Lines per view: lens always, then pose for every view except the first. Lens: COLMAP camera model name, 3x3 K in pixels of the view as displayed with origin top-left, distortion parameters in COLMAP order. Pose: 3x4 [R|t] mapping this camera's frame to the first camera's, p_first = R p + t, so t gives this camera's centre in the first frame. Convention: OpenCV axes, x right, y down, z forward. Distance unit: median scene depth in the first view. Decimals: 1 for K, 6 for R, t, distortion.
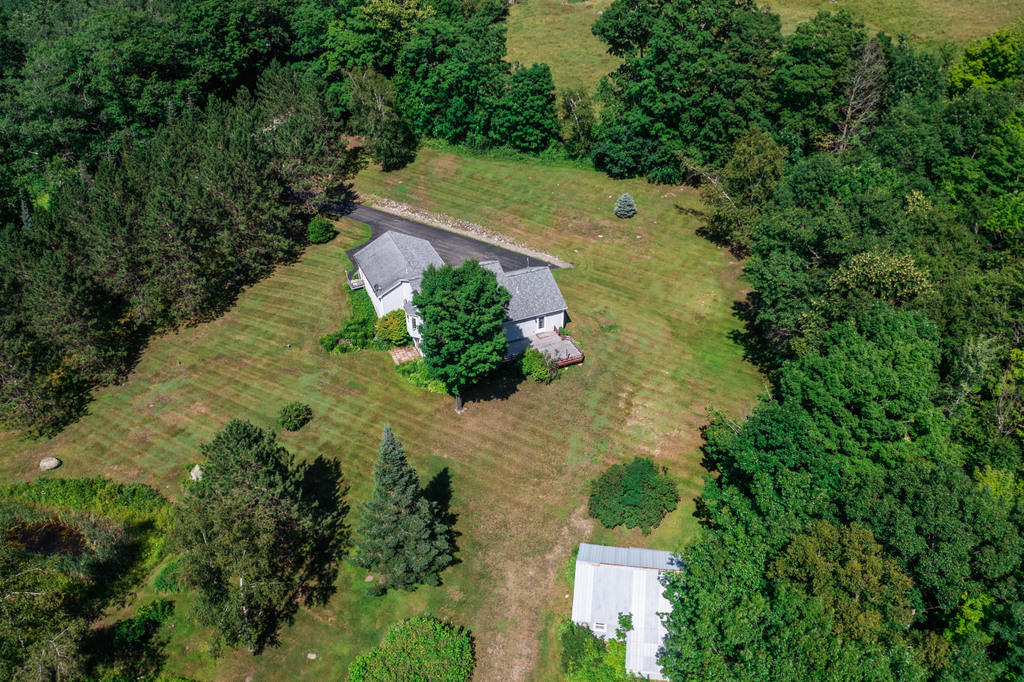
lens RADIAL K [[817.5, 0, 512.0], [0, 817.5, 341.0], [0, 0, 1]] dist [-0.018018, 0.008686]
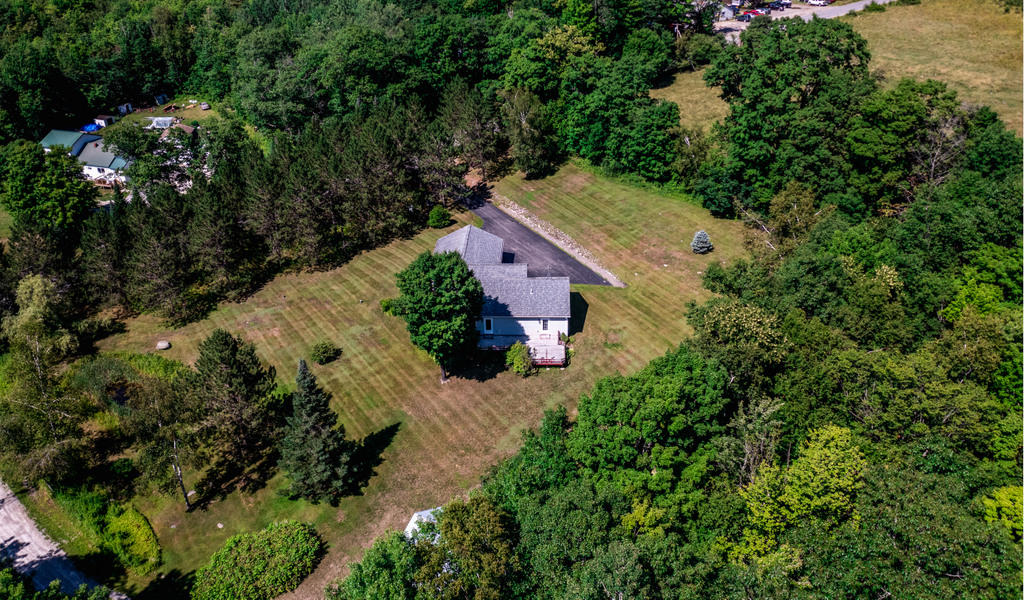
lens RADIAL K [[816.2, 0, 513.9], [0, 816.2, 258.8], [0, 0, 1]] dist [0.005147, -0.001408]
pose [[0.902731, 0.181557, -0.390018, 0.307593], [-0.227865, 0.970760, -0.075517, -0.012202], [0.364903, 0.157043, 0.917705, -0.029587]]
